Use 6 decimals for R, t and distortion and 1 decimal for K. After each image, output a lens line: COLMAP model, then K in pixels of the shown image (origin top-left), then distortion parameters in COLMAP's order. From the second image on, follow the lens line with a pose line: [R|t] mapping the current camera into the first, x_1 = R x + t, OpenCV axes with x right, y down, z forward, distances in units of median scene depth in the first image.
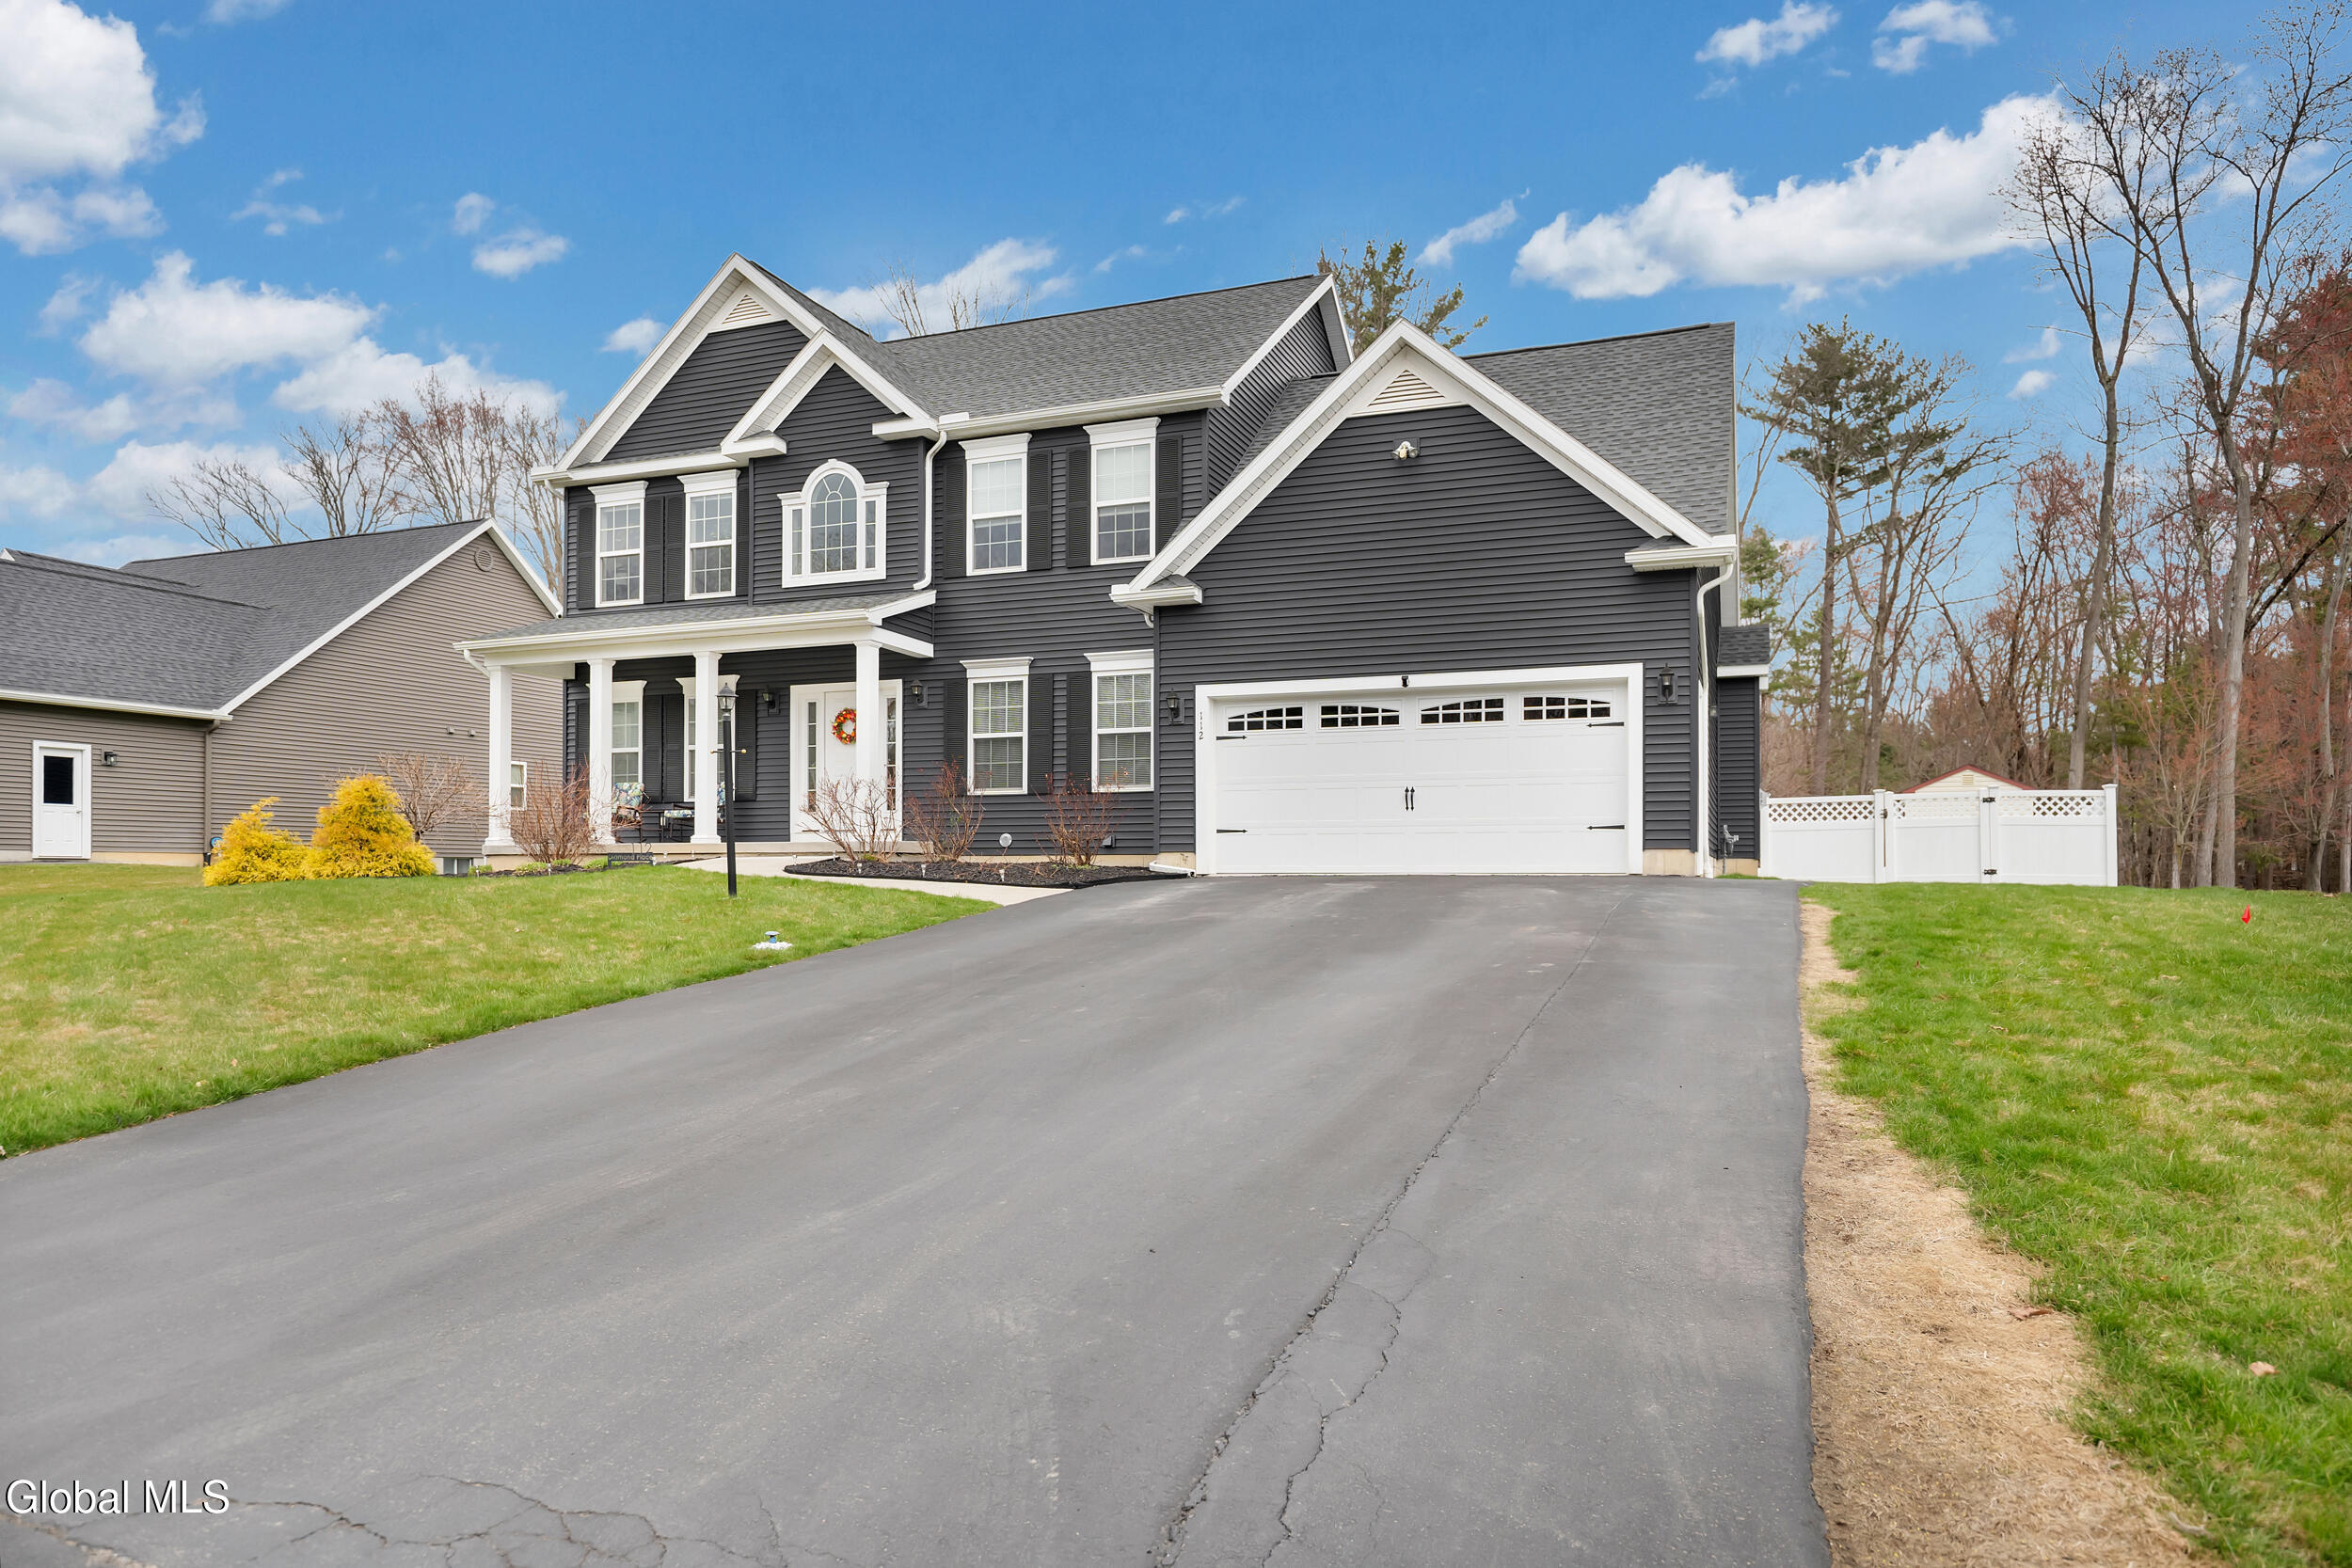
lens RADIAL K [[1366.5, 0, 1192.8], [0, 1366.5, 842.9], [0, 0, 1]] dist [-0.036338, 0.000407]
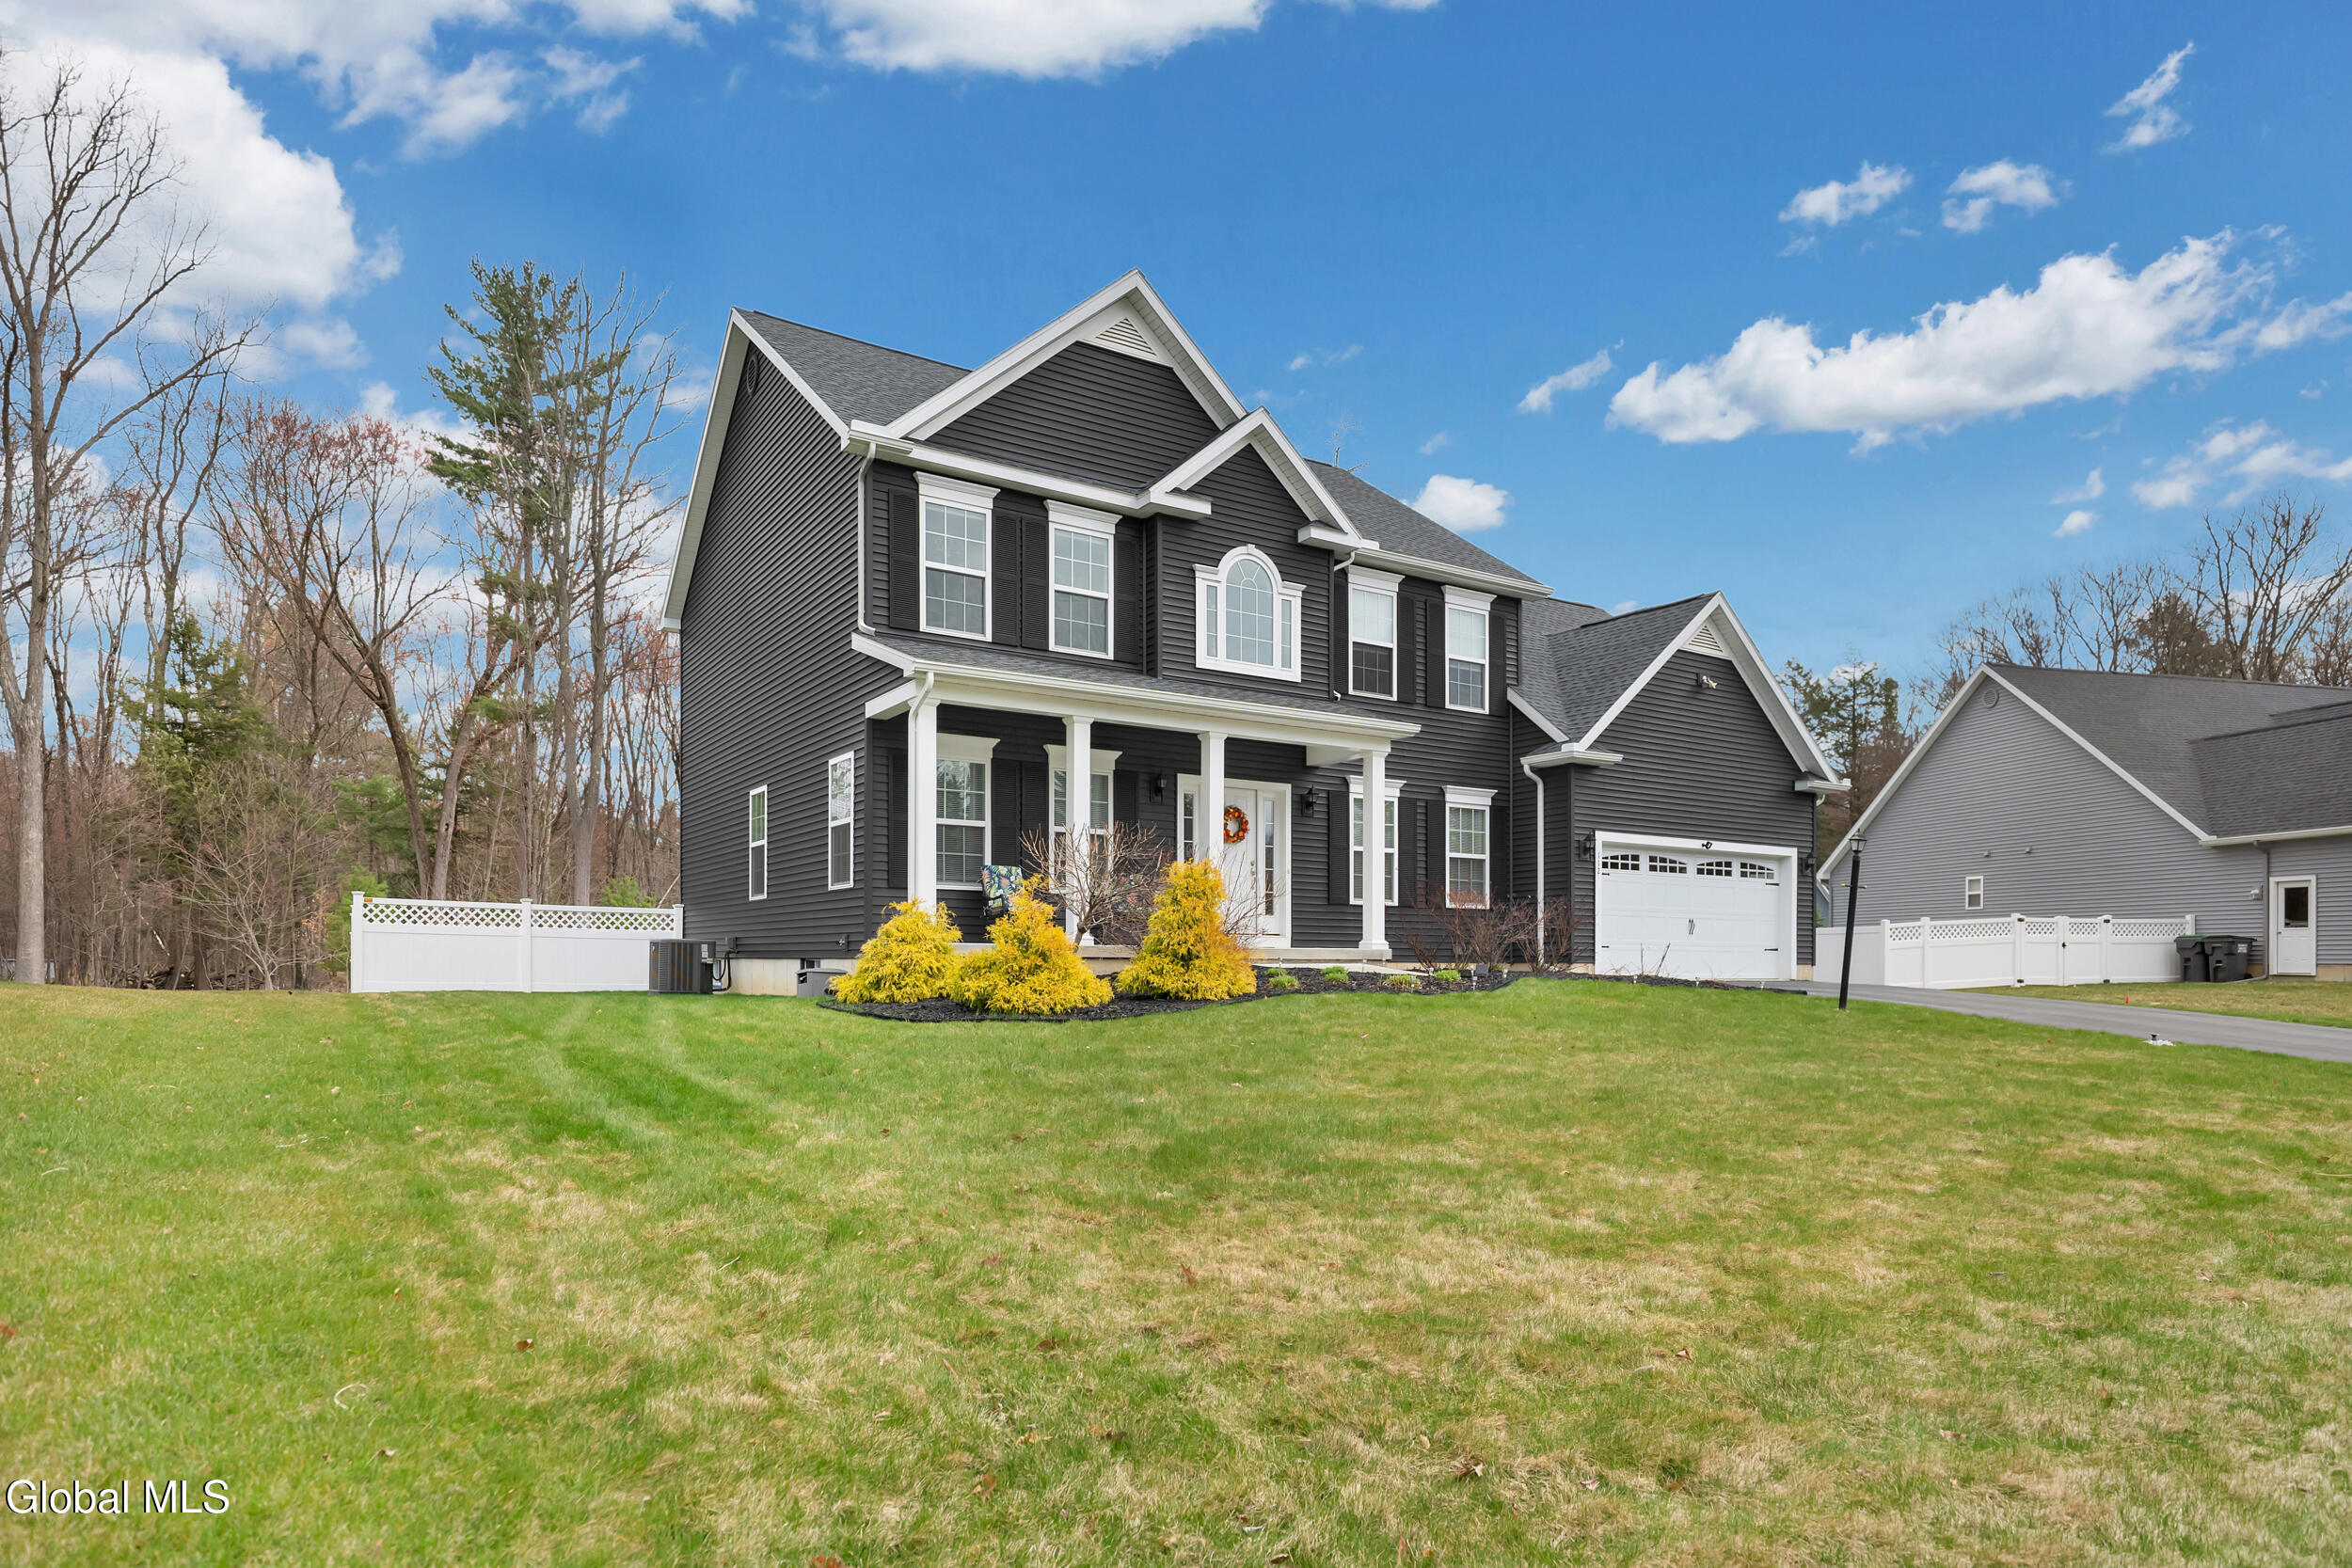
lens RADIAL K [[1356.1, 0, 1191.7], [0, 1356.1, 937.7], [0, 0, 1]] dist [-0.022421, 0.001790]
pose [[0.606514, 0.021793, 0.794774, -1.050034], [-0.018749, 0.999738, -0.013105, 0.006259], [-0.794851, -0.006953, 0.606764, 0.460871]]
